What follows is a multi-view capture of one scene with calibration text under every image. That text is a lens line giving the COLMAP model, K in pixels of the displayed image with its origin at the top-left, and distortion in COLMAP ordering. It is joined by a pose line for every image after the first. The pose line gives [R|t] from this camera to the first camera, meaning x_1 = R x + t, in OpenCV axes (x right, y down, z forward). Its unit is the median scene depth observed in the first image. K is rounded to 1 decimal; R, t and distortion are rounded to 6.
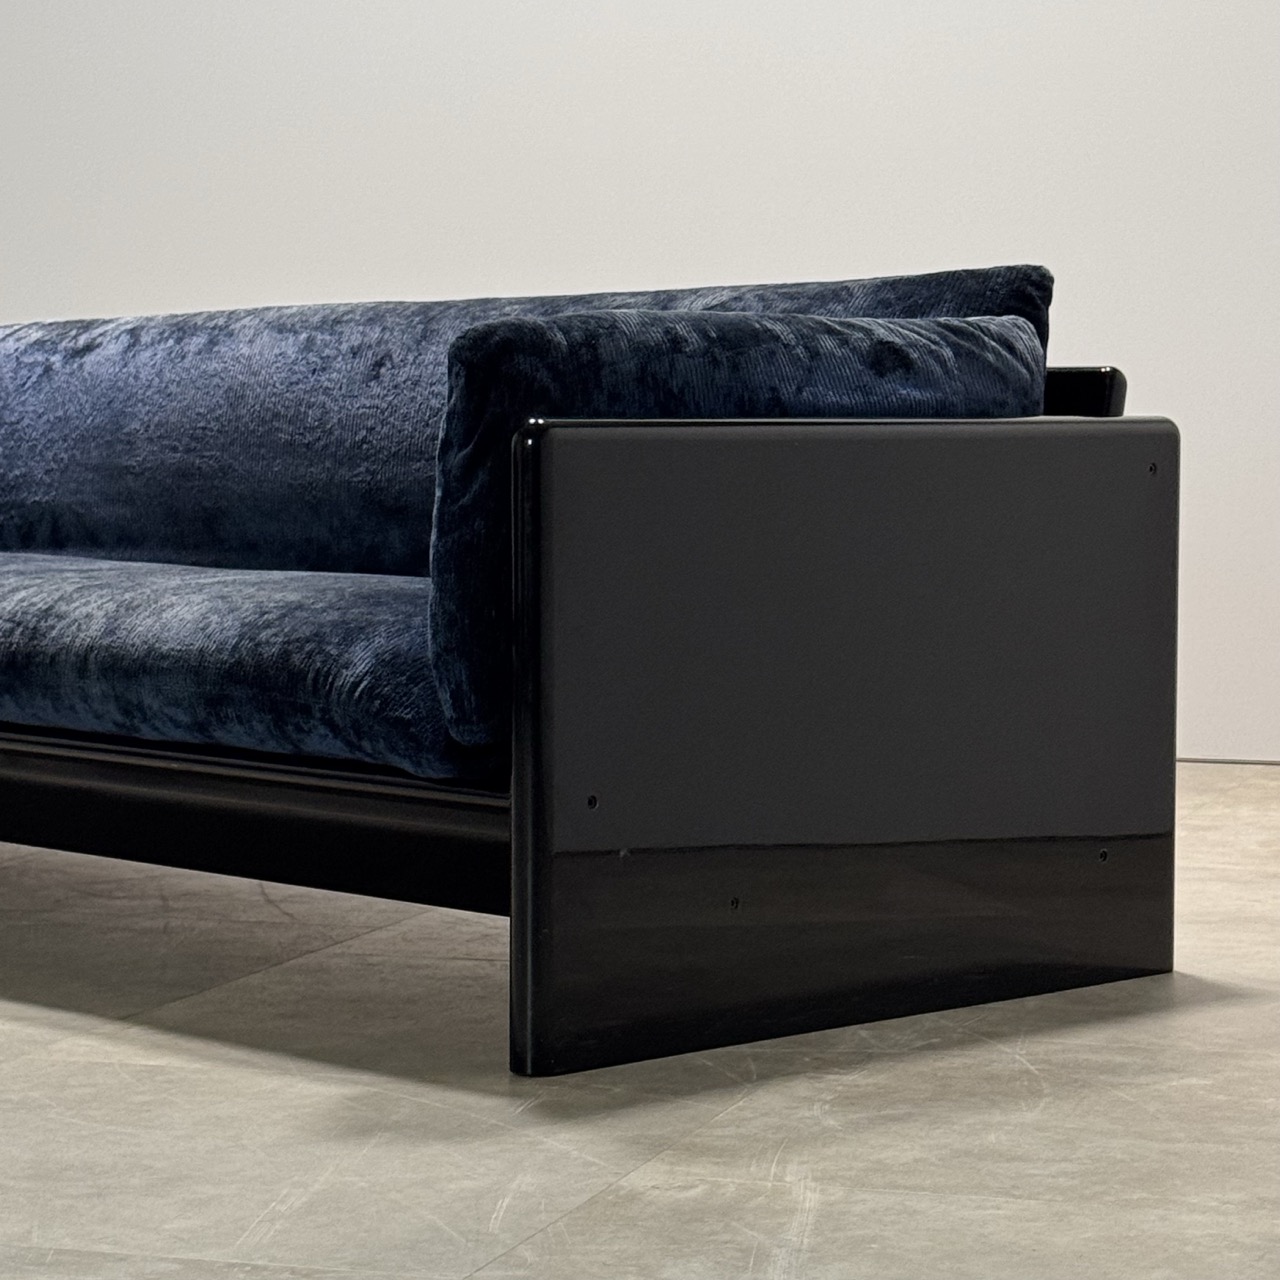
lens RADIAL K [[3790.0, 0, 640.0], [0, 3790.0, 640.0], [0, 0, 1]] dist [0.205717, -1.189158]
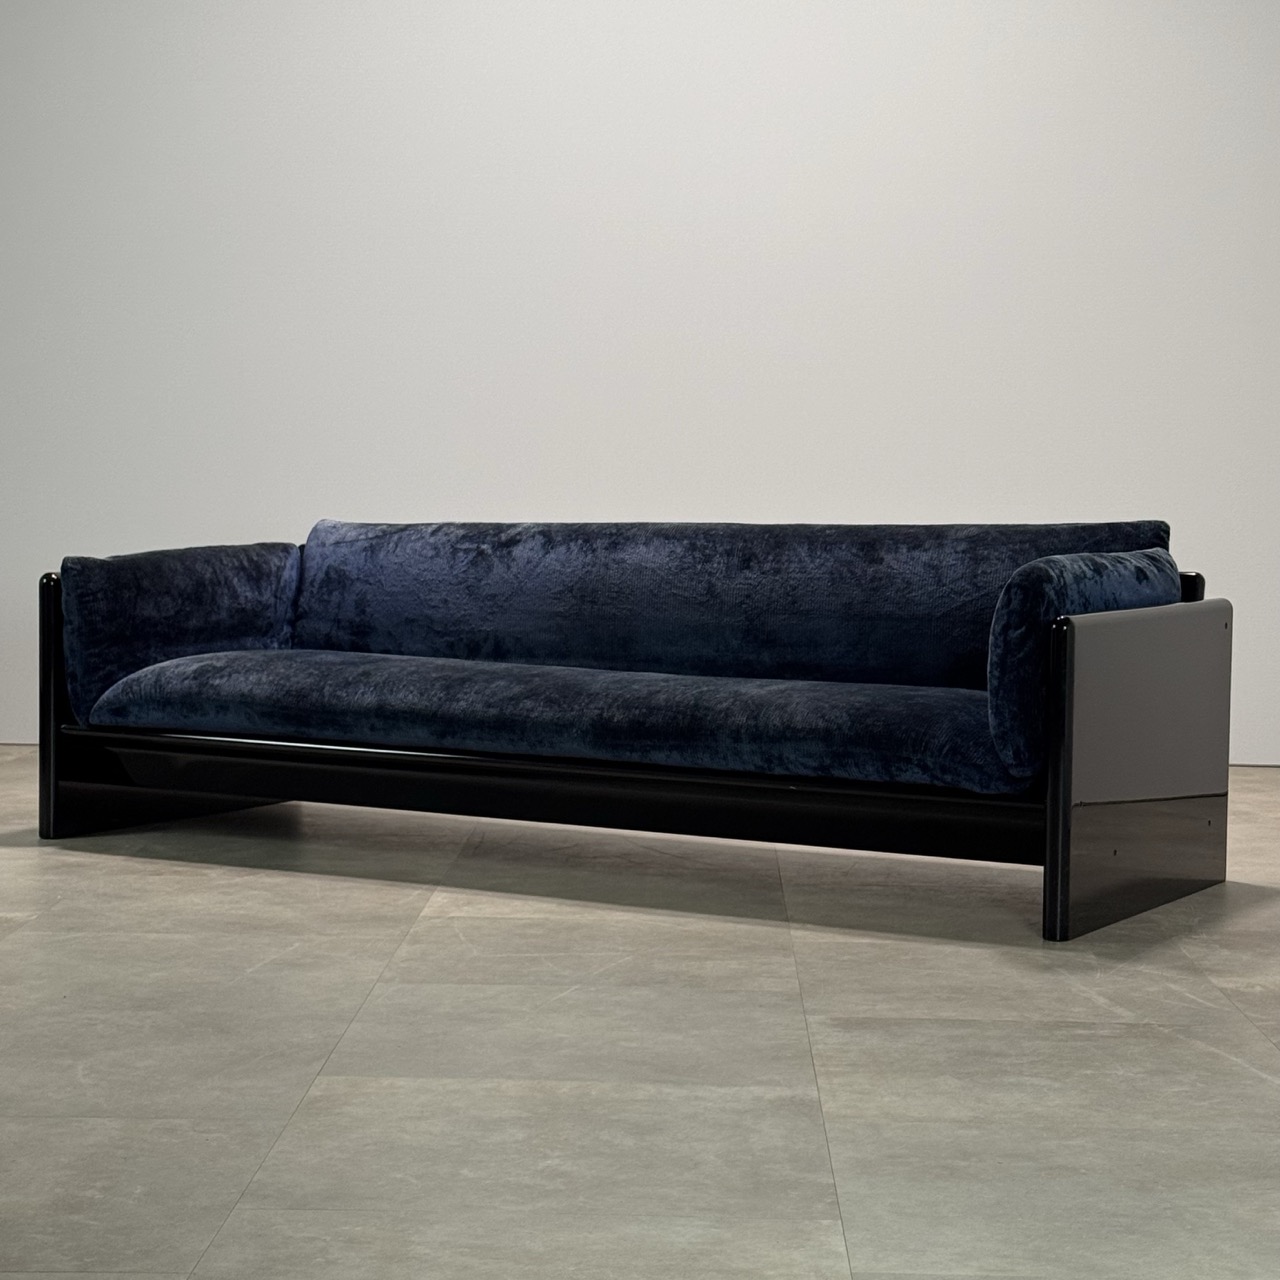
lens RADIAL K [[2950.6, 0, 640.0], [0, 2950.6, 640.0], [0, 0, 1]] dist [0.153816, 0.313943]
pose [[0.958641, -0.007786, 0.284512, -0.611883], [0.007546, 0.999970, 0.001937, -0.044314], [-0.284518, 0.000290, 0.958671, -0.396971]]
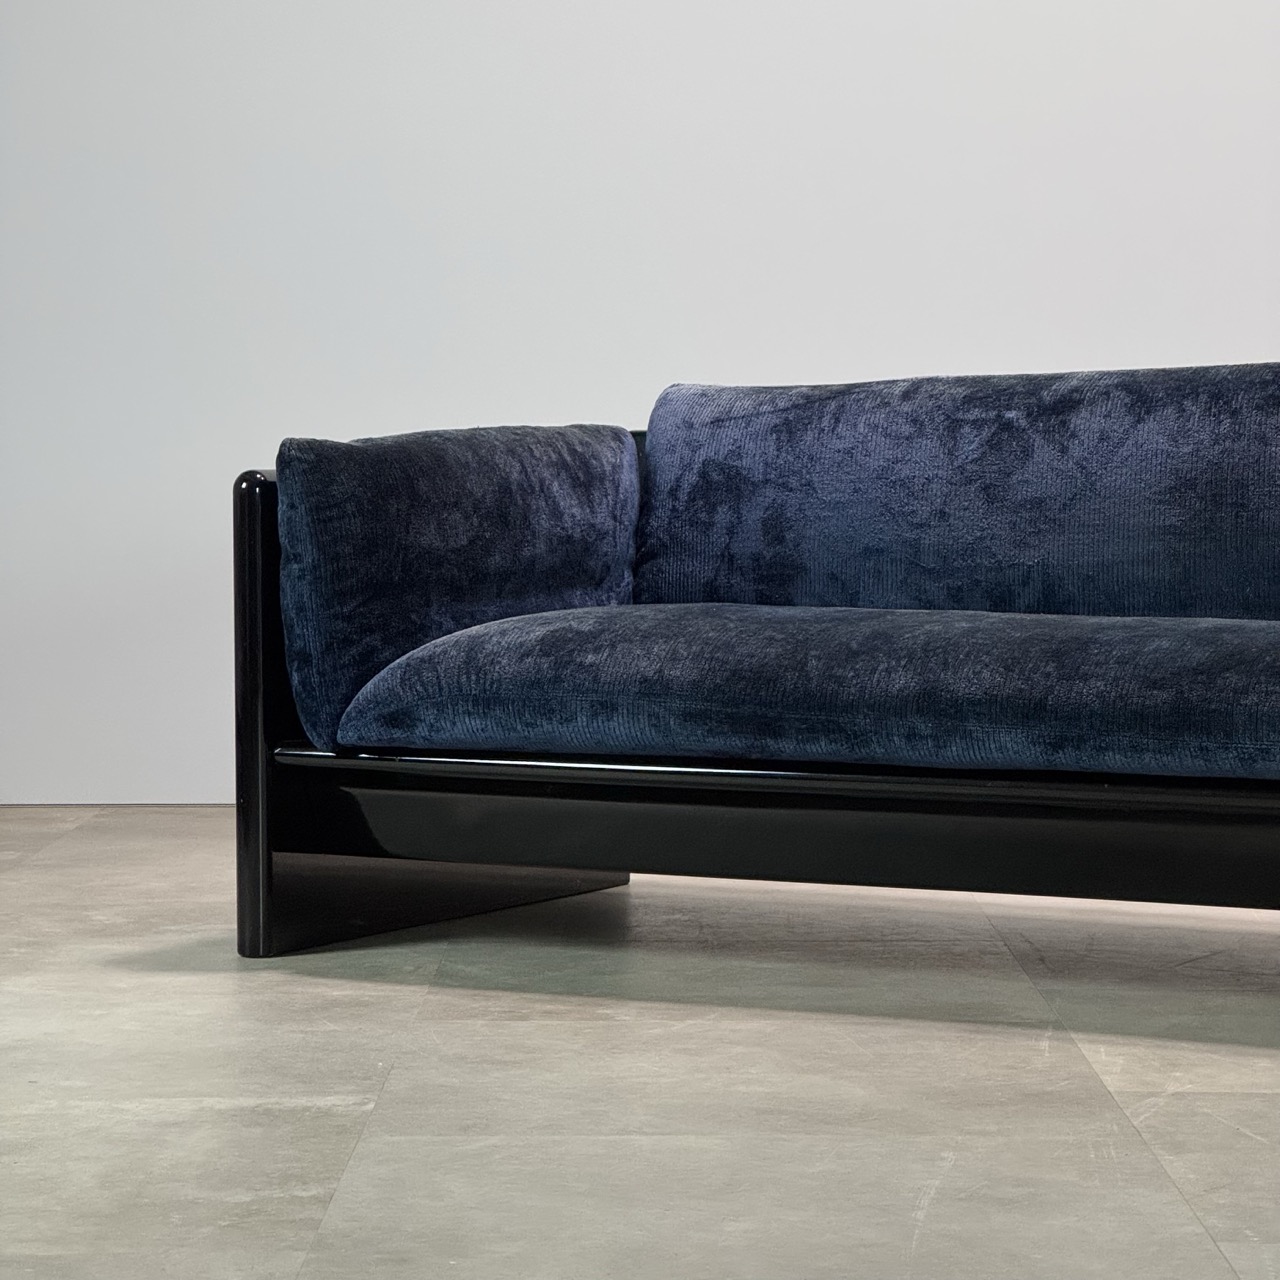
lens RADIAL K [[3872.8, 0, 640.0], [0, 3872.8, 640.0], [0, 0, 1]] dist [-0.425903, 12.776566]
pose [[0.951842, -0.021960, 0.305803, -0.707516], [0.026843, 0.999570, -0.011773, -0.011297], [-0.305413, 0.019415, 0.952022, 0.140080]]
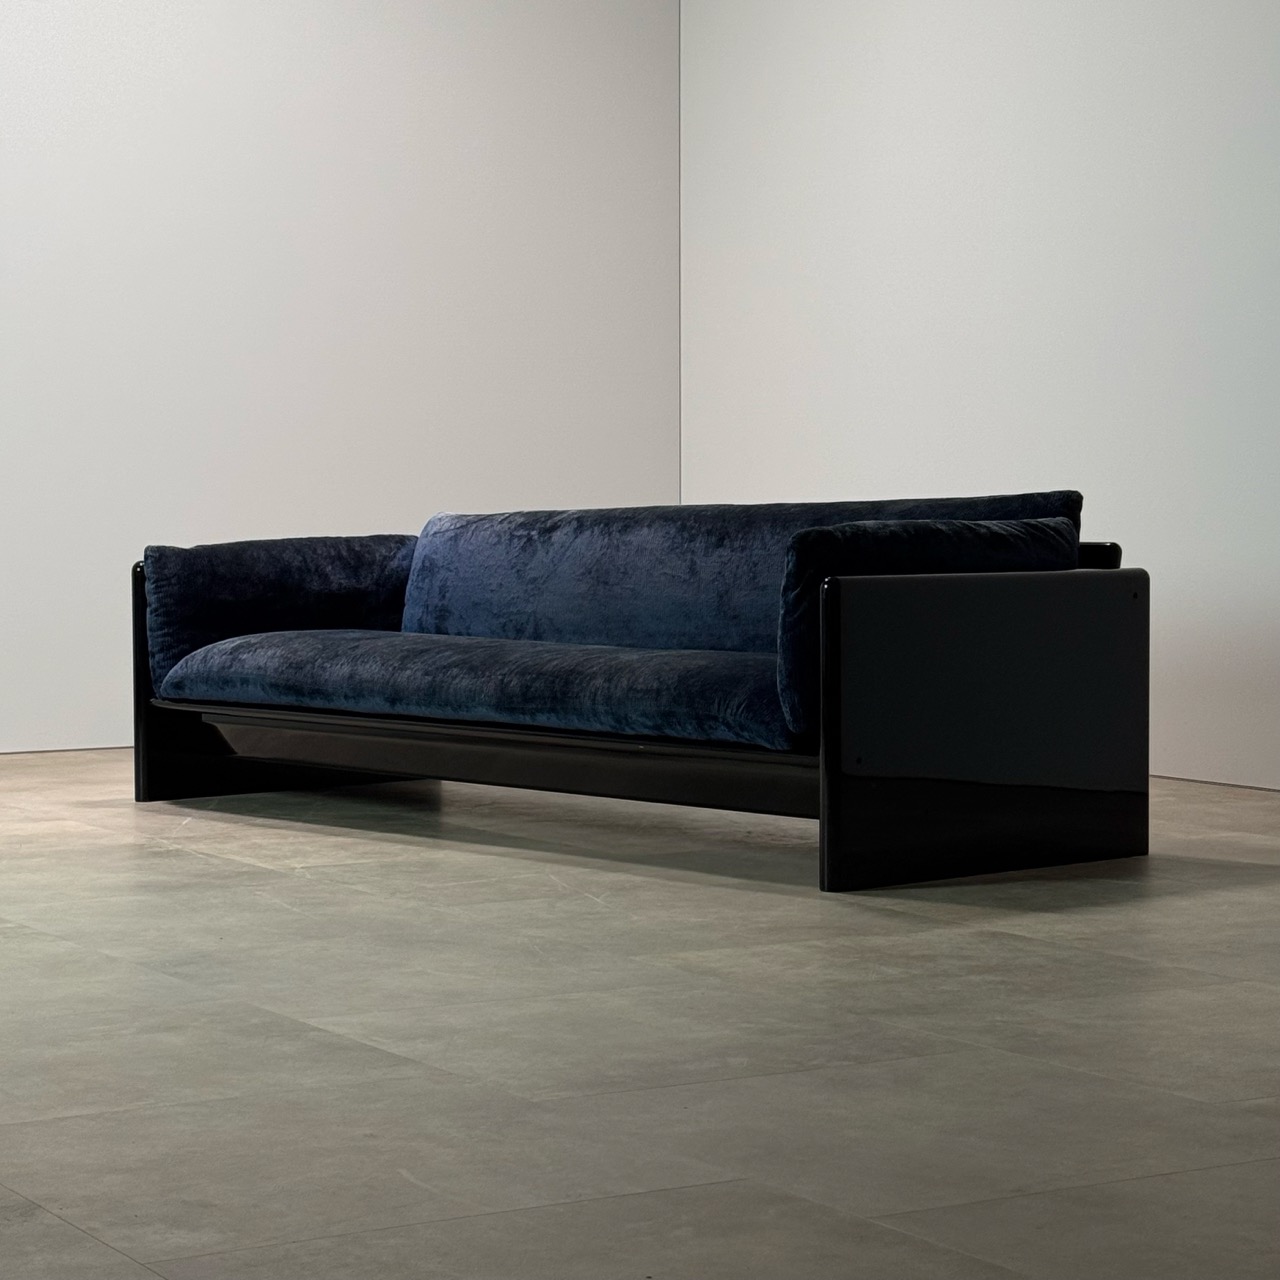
lens RADIAL K [[3134.4, 0, 640.0], [0, 3134.4, 640.0], [0, 0, 1]] dist [0.160897, -0.008558]
pose [[0.999162, -0.006720, -0.040372, -0.055892], [0.005941, 0.999794, -0.019400, 0.008417], [0.040494, 0.019144, 0.998996, -0.645980]]
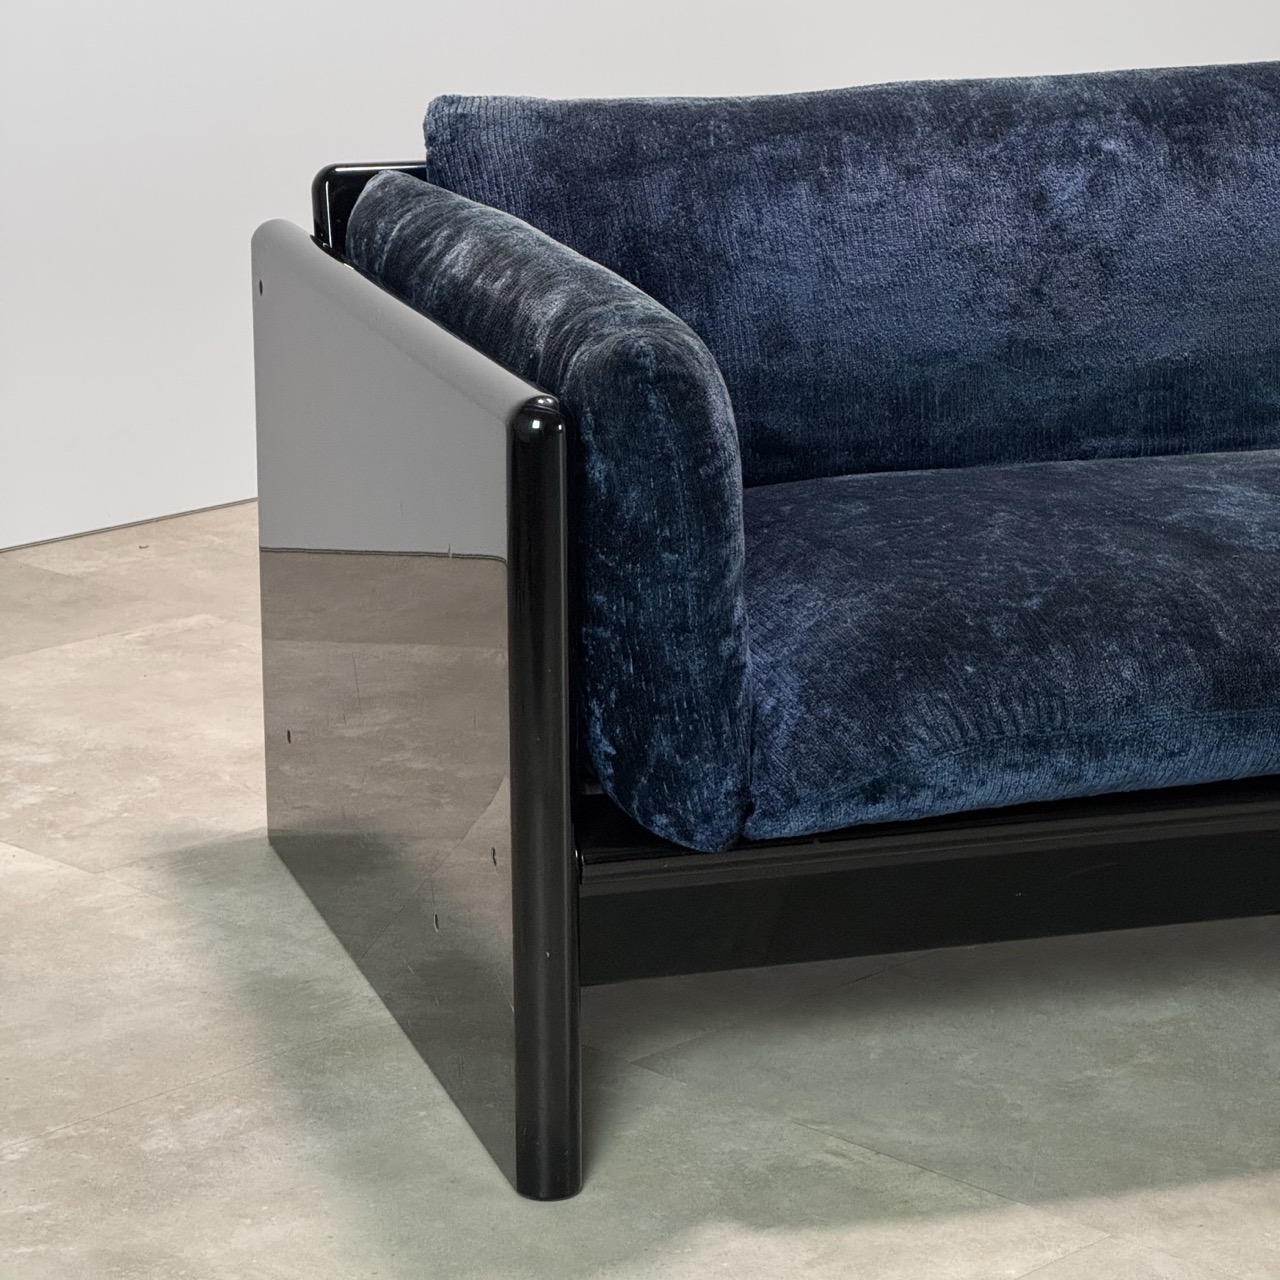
lens RADIAL K [[3872.8, 0, 640.0], [0, 3872.8, 640.0], [0, 0, 1]] dist [-0.425903, 12.776566]
pose [[0.422675, -0.233270, 0.875746, -1.062925], [0.059310, 0.971355, 0.230112, -0.198901], [-0.904338, -0.045322, 0.424403, 1.021714]]
